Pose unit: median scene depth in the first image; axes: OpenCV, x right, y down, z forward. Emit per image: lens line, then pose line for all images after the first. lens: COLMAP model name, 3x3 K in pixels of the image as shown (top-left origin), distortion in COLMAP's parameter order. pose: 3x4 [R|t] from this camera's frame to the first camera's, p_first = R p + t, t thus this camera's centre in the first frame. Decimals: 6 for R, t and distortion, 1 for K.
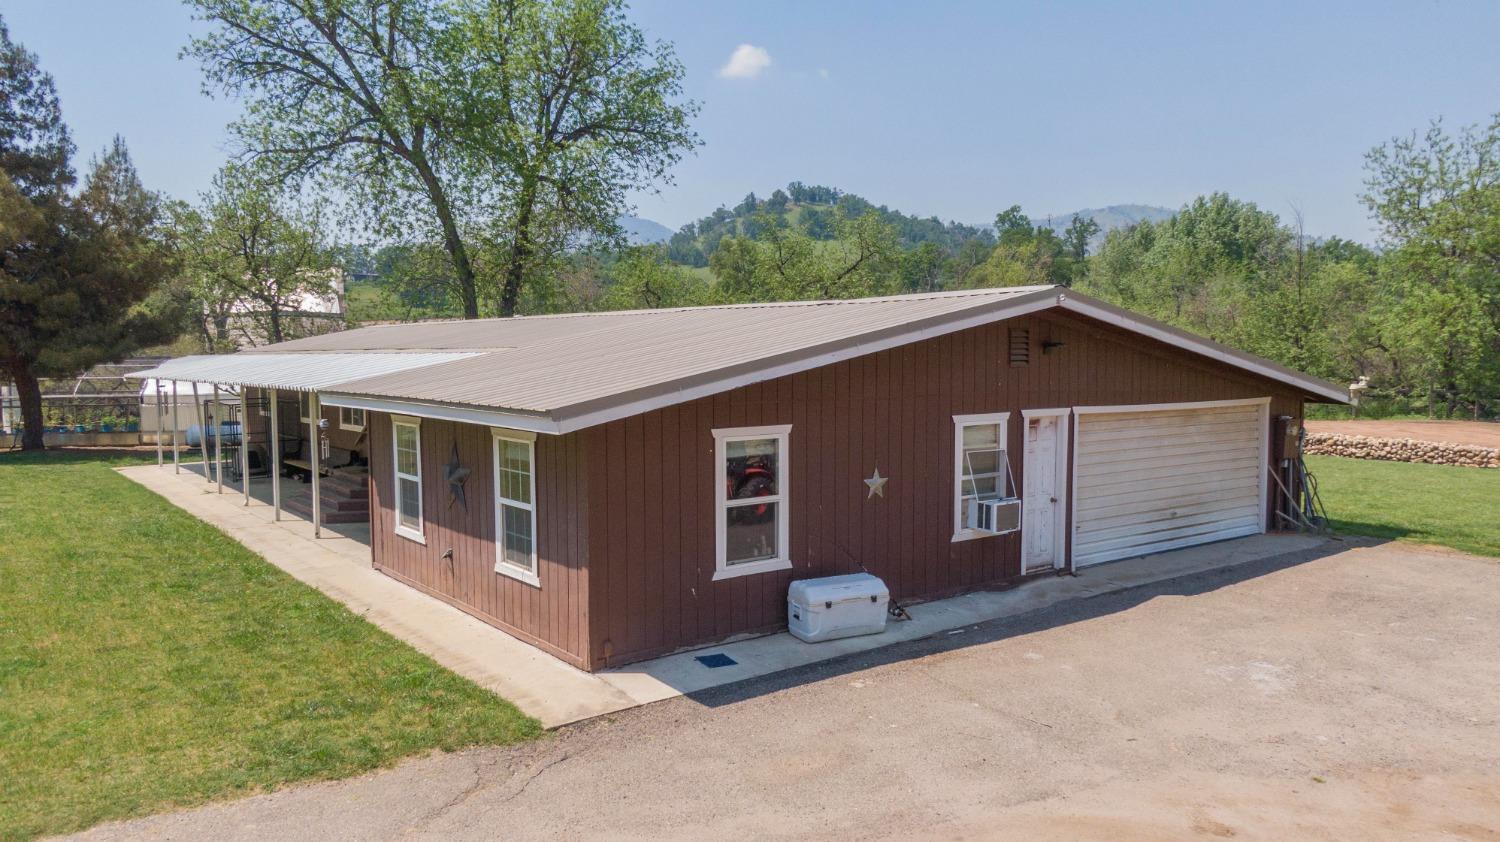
lens RADIAL K [[1110.9, 0, 750.9], [0, 1110.9, 424.2], [0, 0, 1]] dist [0.037417, -0.036707]
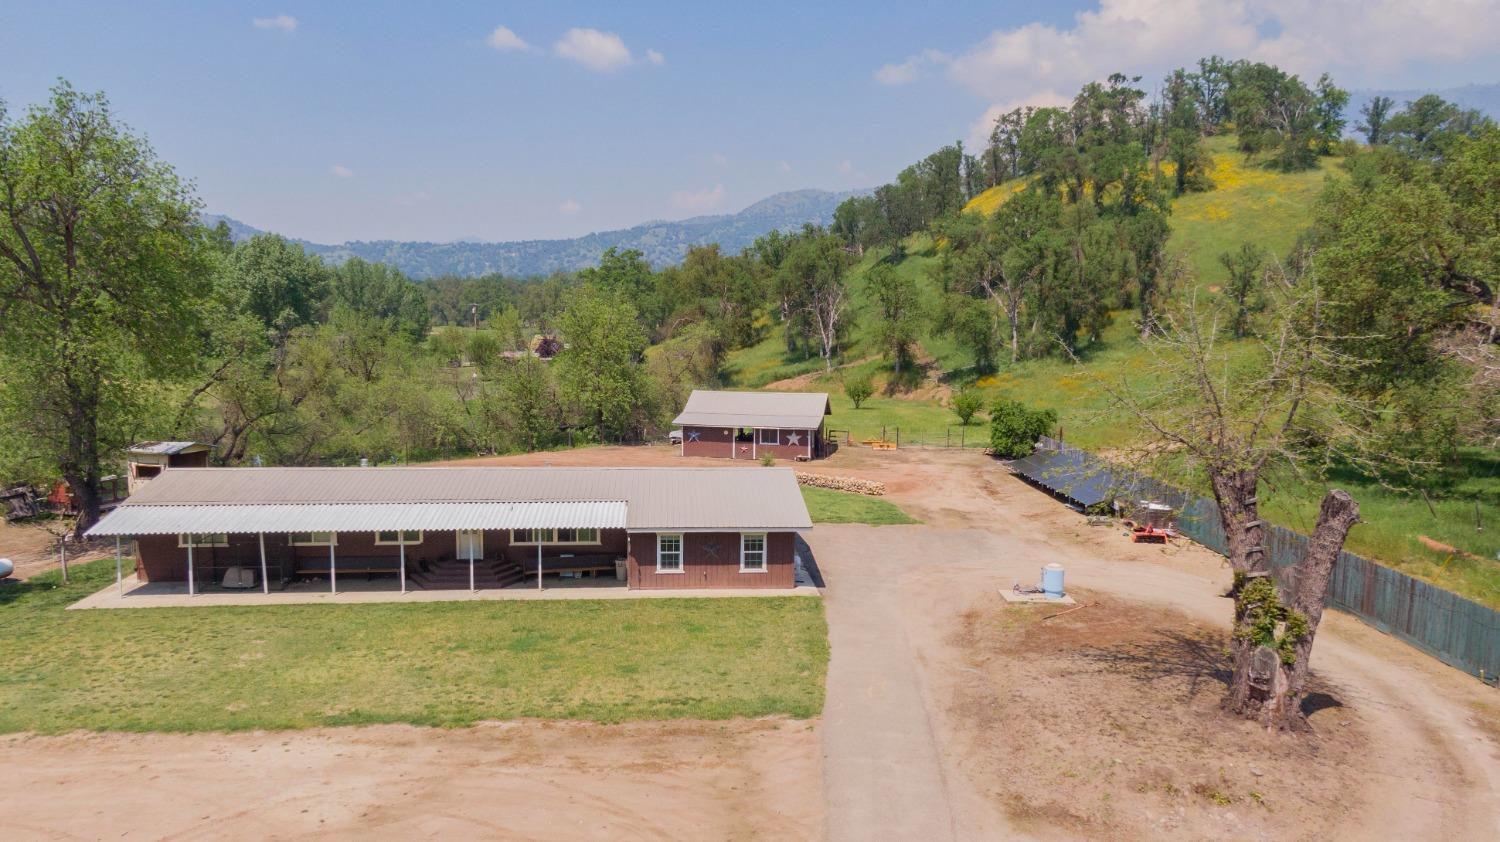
lens RADIAL K [[1110.9, 0, 742.6], [0, 1110.9, 424.0], [0, 0, 1]] dist [0.037417, -0.036707]
pose [[0.558734, -0.089416, 0.824513, -3.143989], [0.054418, 0.995981, 0.071135, -0.593853], [-0.827560, 0.005123, 0.561354, -0.989044]]
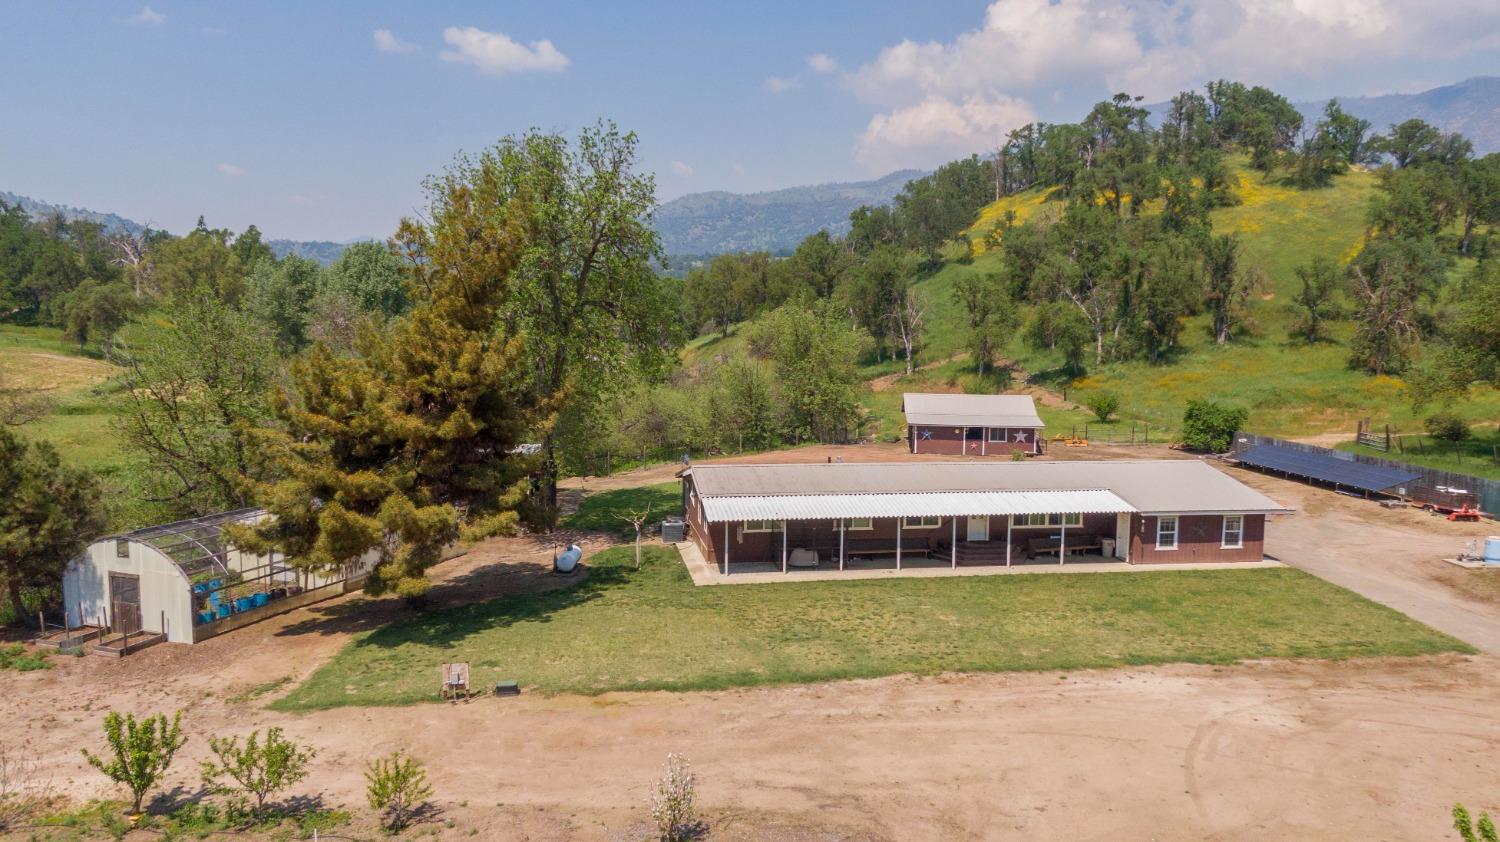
lens RADIAL K [[1110.9, 0, 706.6], [0, 1110.9, 416.7], [0, 0, 1]] dist [0.037417, -0.036707]
pose [[0.492677, -0.087953, 0.865756, -4.652956], [0.055629, 0.996028, 0.069531, -0.749453], [-0.868432, 0.013905, 0.495613, 0.411835]]
